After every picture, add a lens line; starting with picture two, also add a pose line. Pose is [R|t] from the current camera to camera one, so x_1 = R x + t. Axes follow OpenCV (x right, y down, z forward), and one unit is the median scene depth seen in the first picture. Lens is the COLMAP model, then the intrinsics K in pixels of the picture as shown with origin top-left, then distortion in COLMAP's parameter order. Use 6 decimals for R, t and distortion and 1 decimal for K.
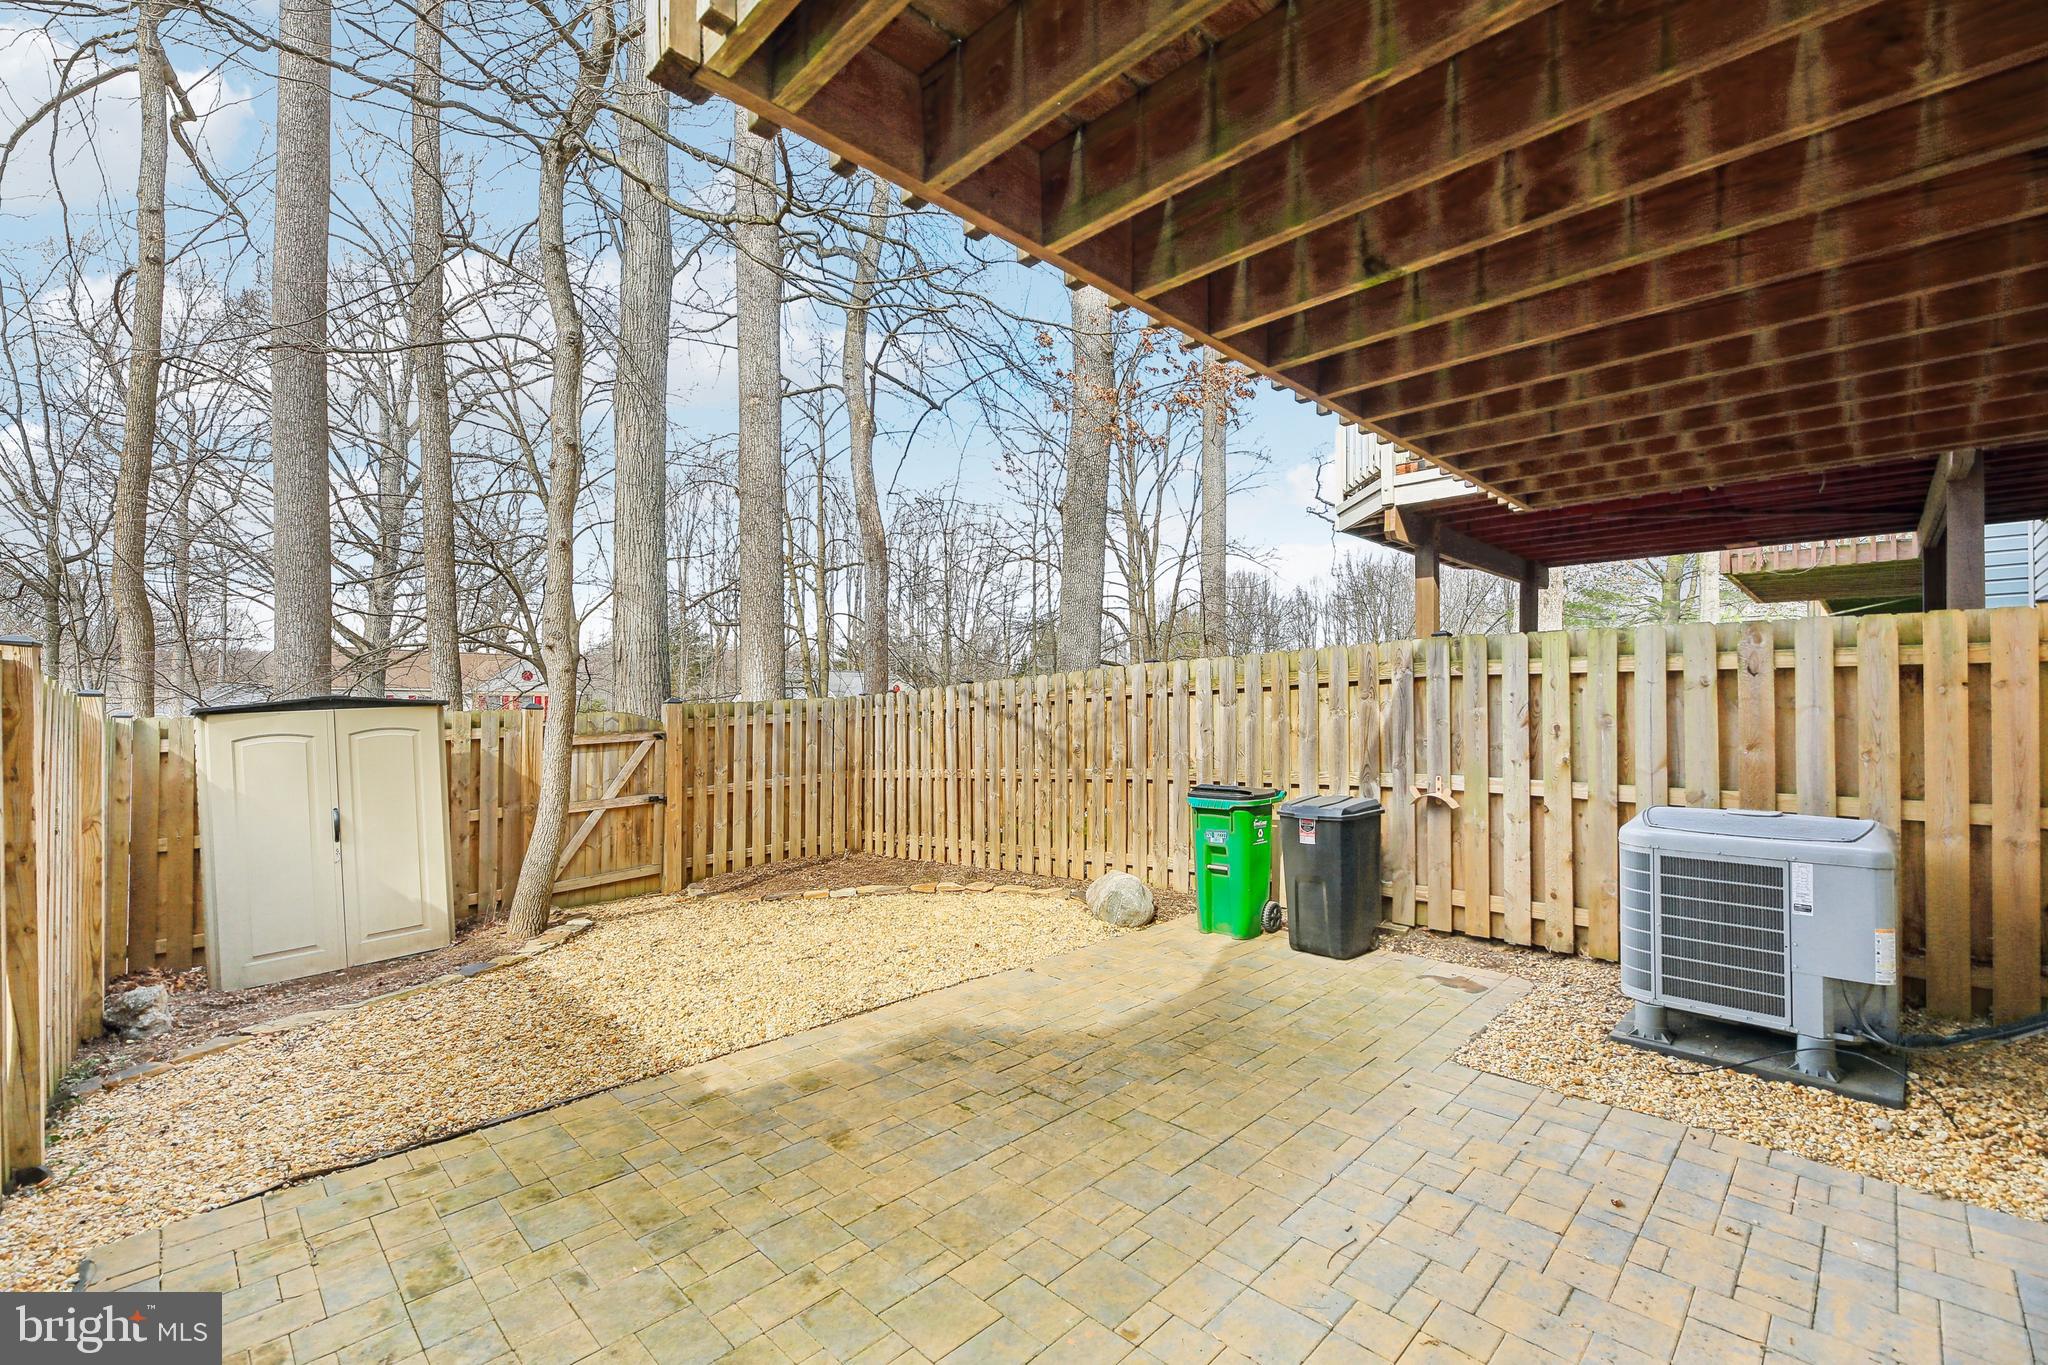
lens RADIAL K [[865.1, 0, 1024.0], [0, 865.1, 682.5], [0, 0, 1]] dist [0.000871, 0.000189]
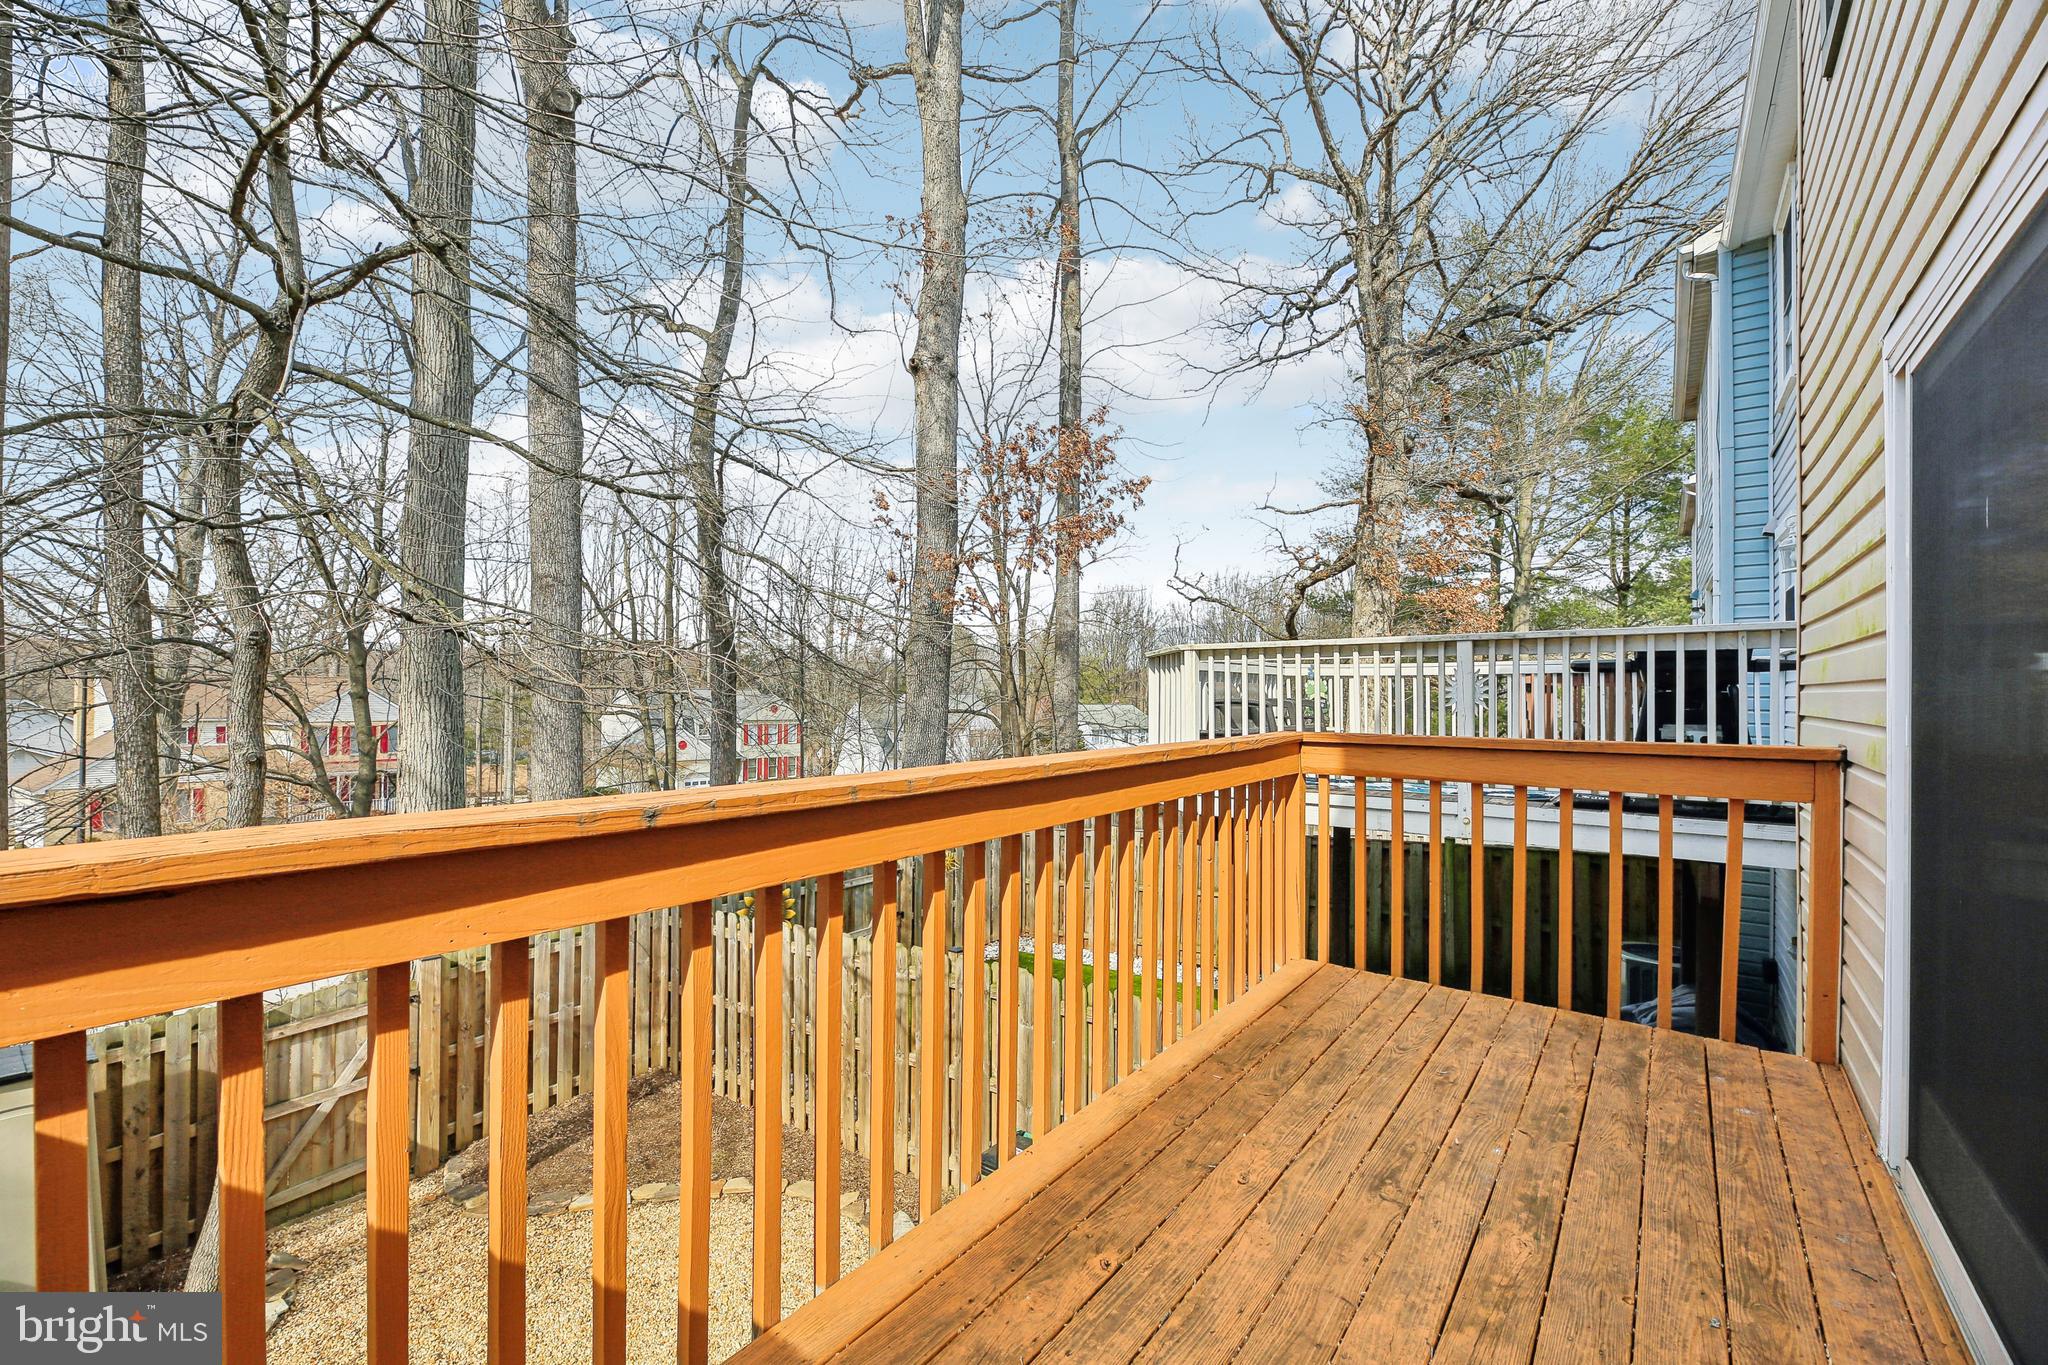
lens RADIAL K [[844.0, 0, 1024.0], [0, 844.0, 682.5], [0, 0, 1]] dist [-0.001220, -0.000319]
pose [[0.991260, 0.007663, 0.131703, 0.079022], [-0.008098, 0.999963, 0.002767, -0.258117], [-0.131677, -0.003809, 0.991285, 0.063477]]
